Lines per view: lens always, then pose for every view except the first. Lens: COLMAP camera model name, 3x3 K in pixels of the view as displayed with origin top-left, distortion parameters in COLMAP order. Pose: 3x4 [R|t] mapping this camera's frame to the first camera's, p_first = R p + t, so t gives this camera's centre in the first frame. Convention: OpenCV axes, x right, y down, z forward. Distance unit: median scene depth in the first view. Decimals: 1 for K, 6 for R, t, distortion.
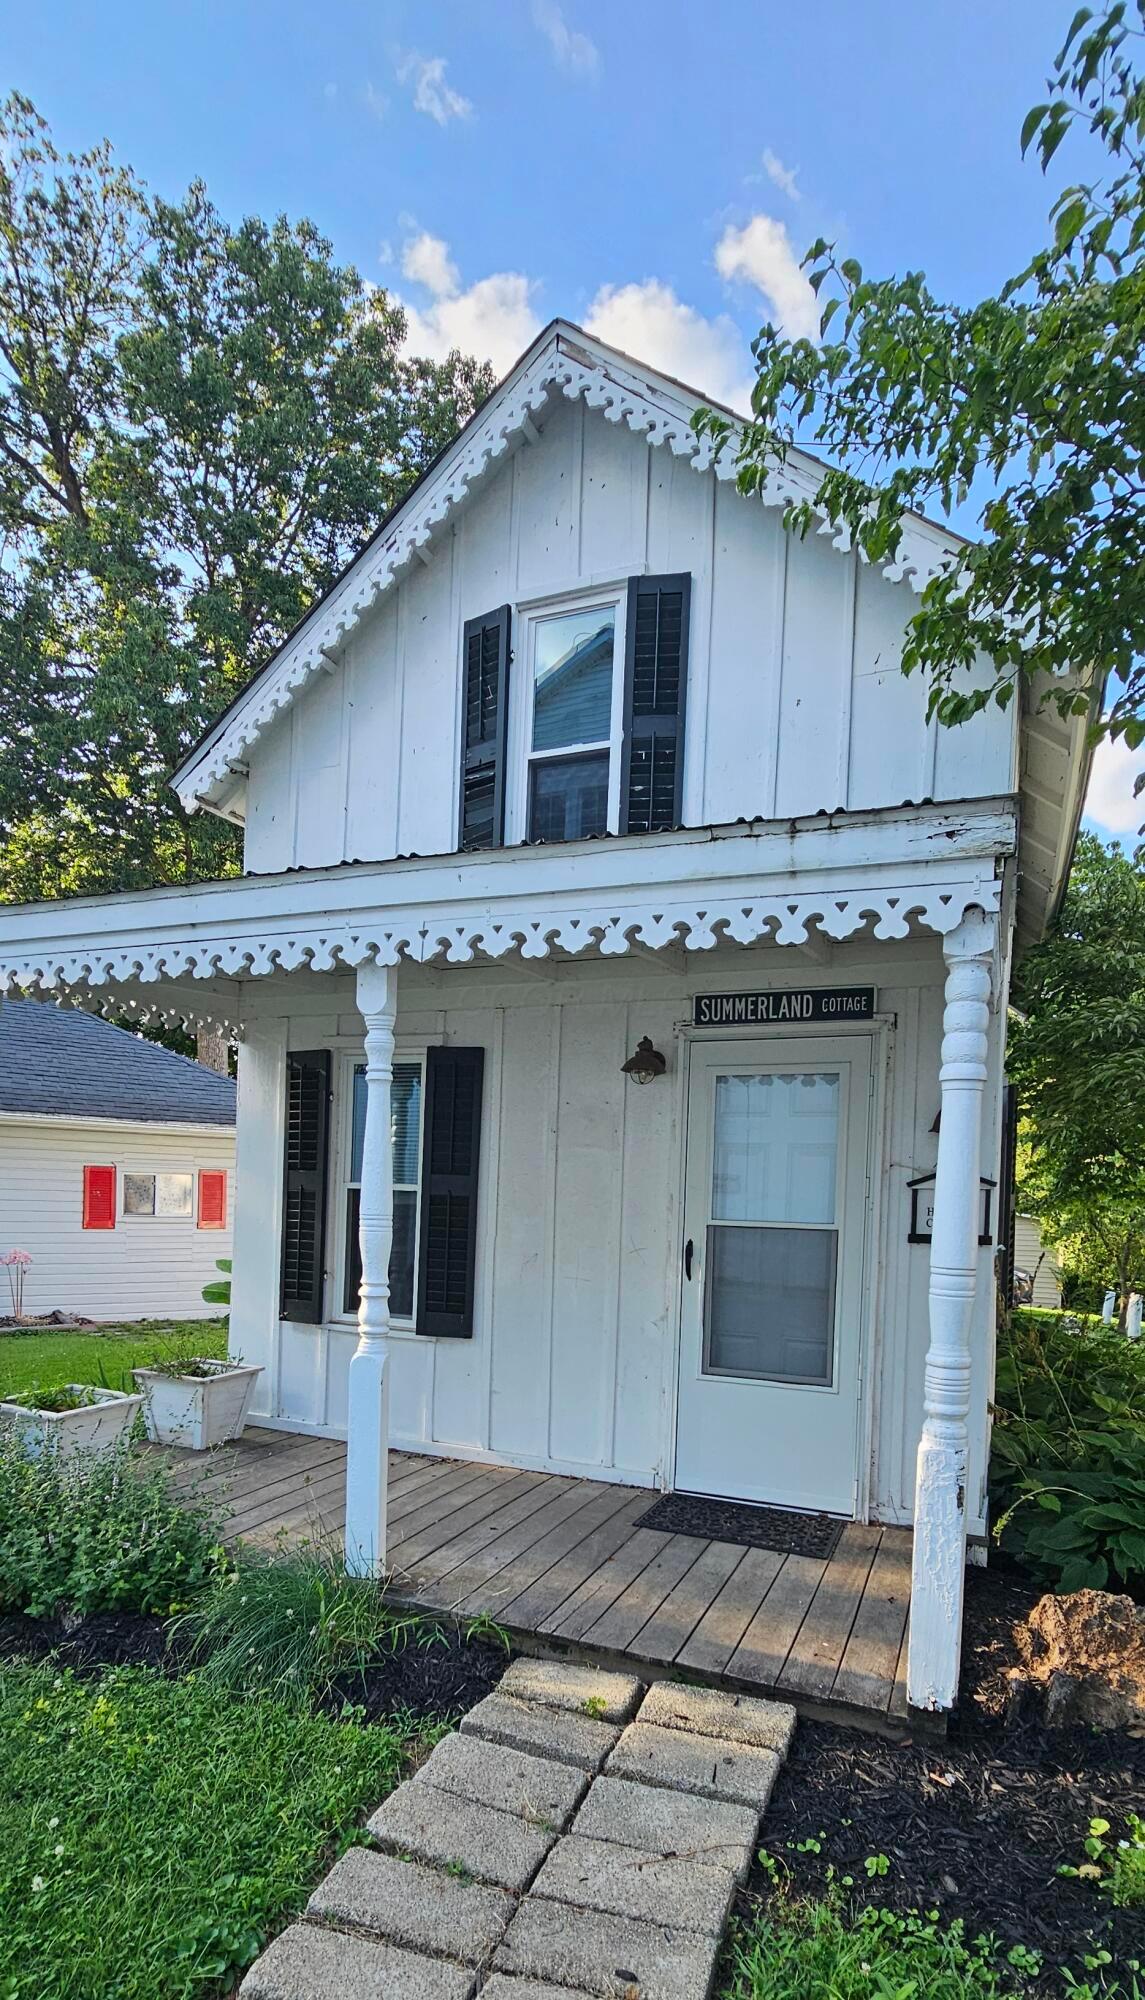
lens RADIAL K [[985.9, 0, 572.9], [0, 985.9, 1241.4], [0, 0, 1]] dist [-0.001416, -0.000245]
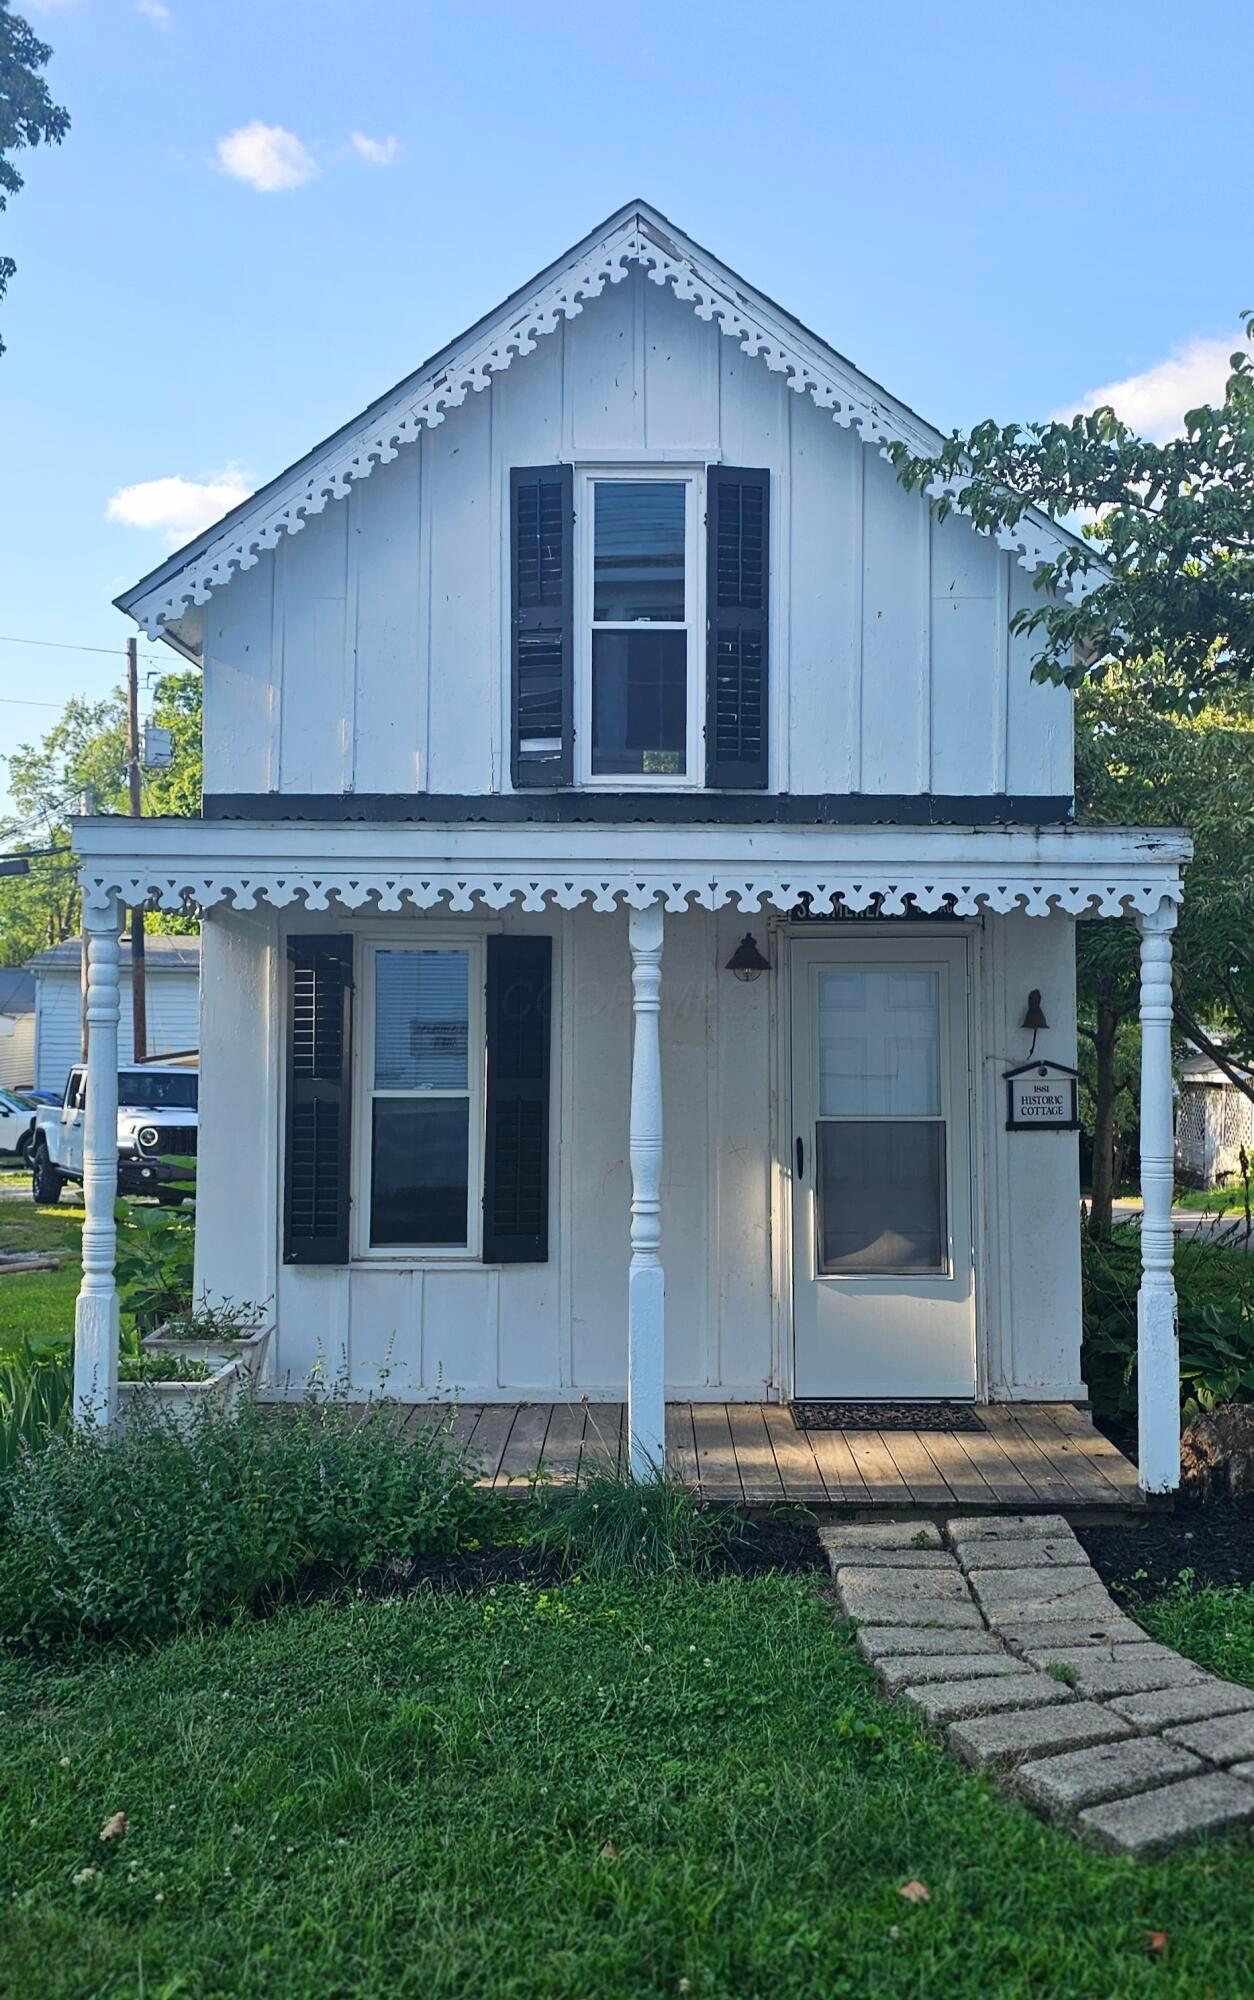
lens RADIAL K [[1886.0, 0, 627.0], [0, 1886.0, 1000.0], [0, 0, 1]] dist [0.163240, -0.371824]
pose [[0.913079, -0.028571, 0.406780, -0.923690], [0.050527, 0.997782, -0.043335, -0.075929], [-0.404639, 0.060121, 0.912498, -0.762482]]
